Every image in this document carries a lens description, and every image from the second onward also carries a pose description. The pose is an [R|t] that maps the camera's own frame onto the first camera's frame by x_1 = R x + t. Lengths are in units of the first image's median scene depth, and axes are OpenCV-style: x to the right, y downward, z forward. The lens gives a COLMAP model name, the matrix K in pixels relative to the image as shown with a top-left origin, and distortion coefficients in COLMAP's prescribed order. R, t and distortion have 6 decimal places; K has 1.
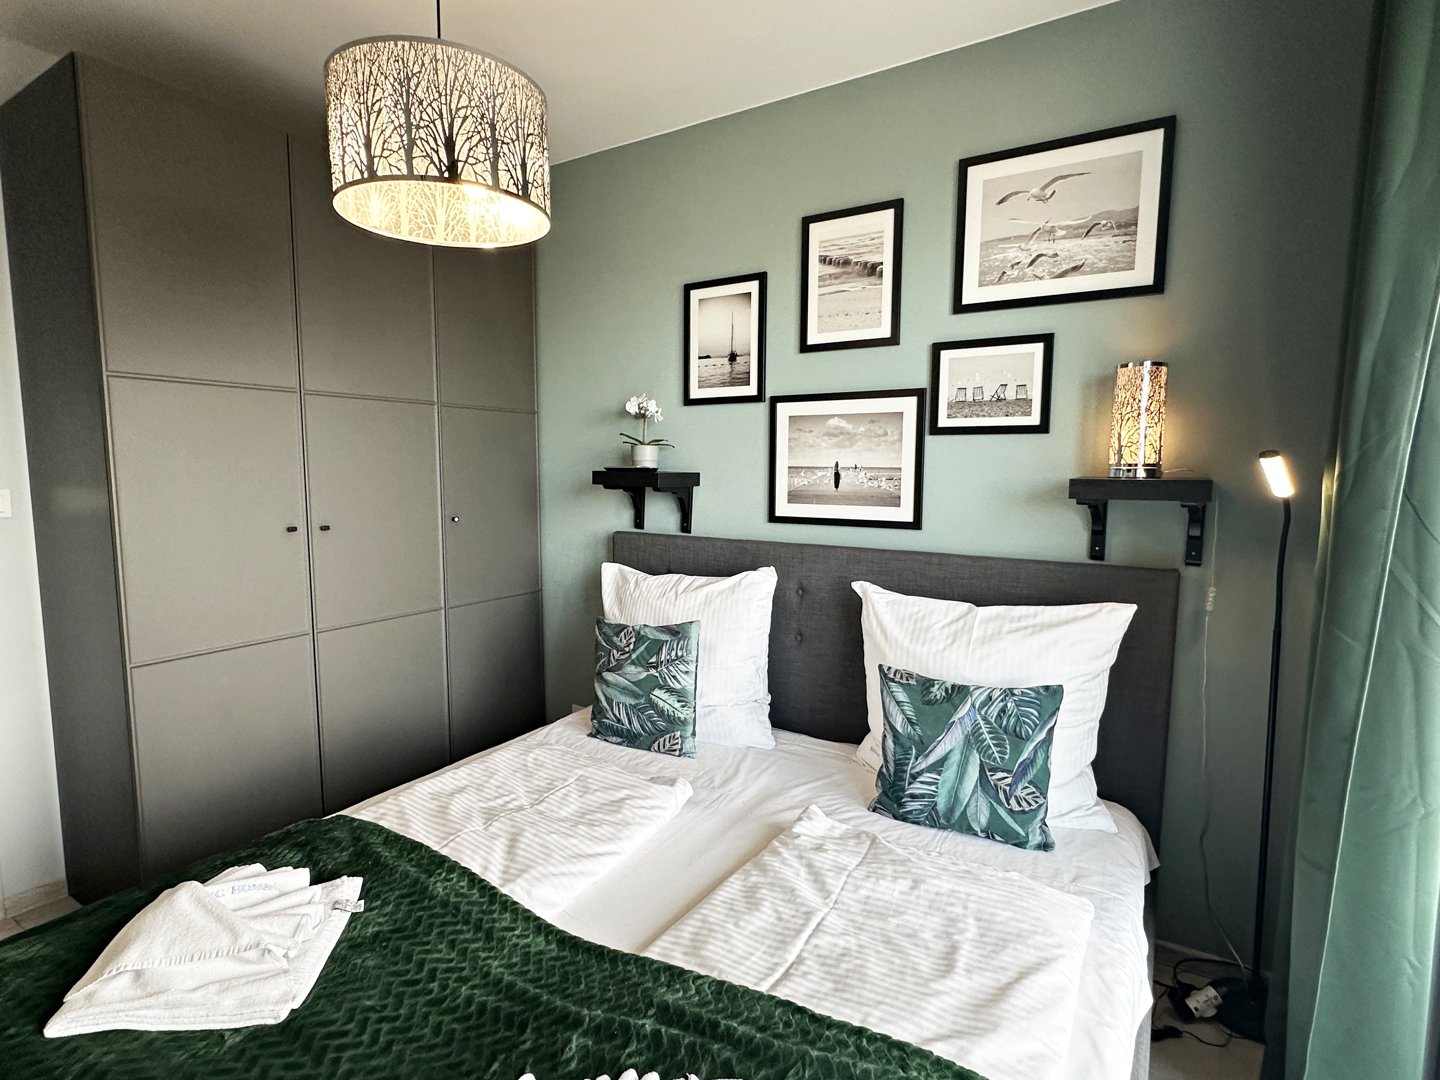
lens RADIAL K [[727.1, 0, 699.5], [0, 727.1, 538.2], [0, 0, 1]] dist [-0.001006, -0.001366]
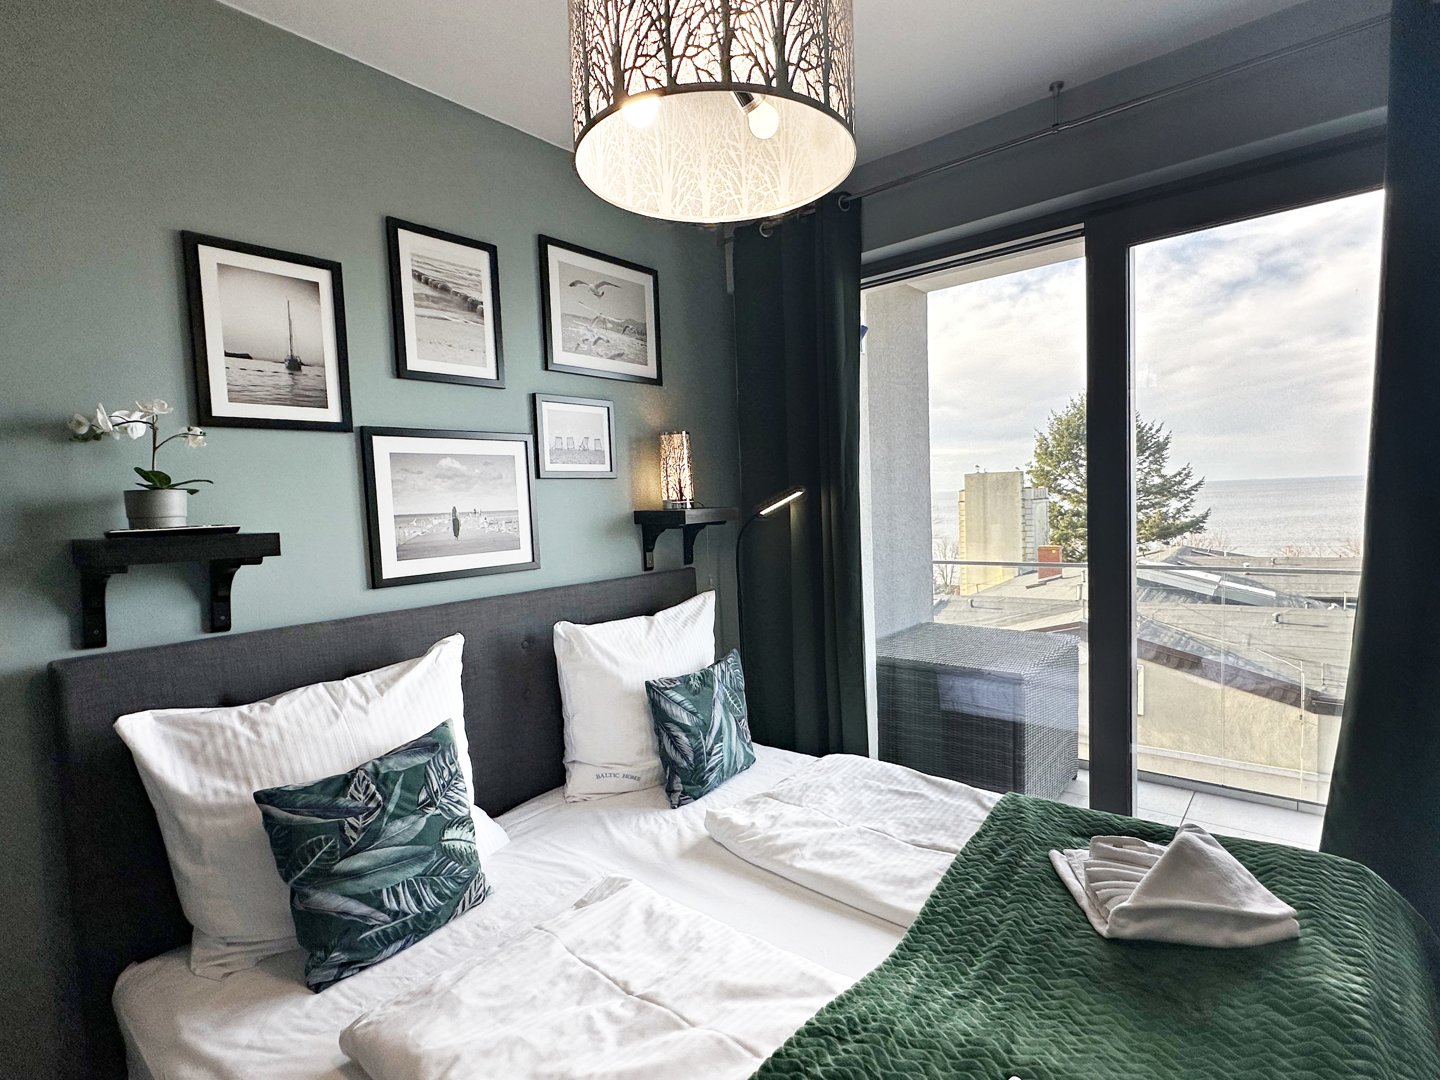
lens RADIAL K [[727.1, 0, 716.6], [0, 727.1, 538.8], [0, 0, 1]] dist [-0.001006, -0.001366]
pose [[0.126157, -0.066014, 0.989811, -0.687787], [0.139872, 0.988999, 0.048133, -0.067524], [-0.982100, 0.132374, 0.134003, 0.596129]]
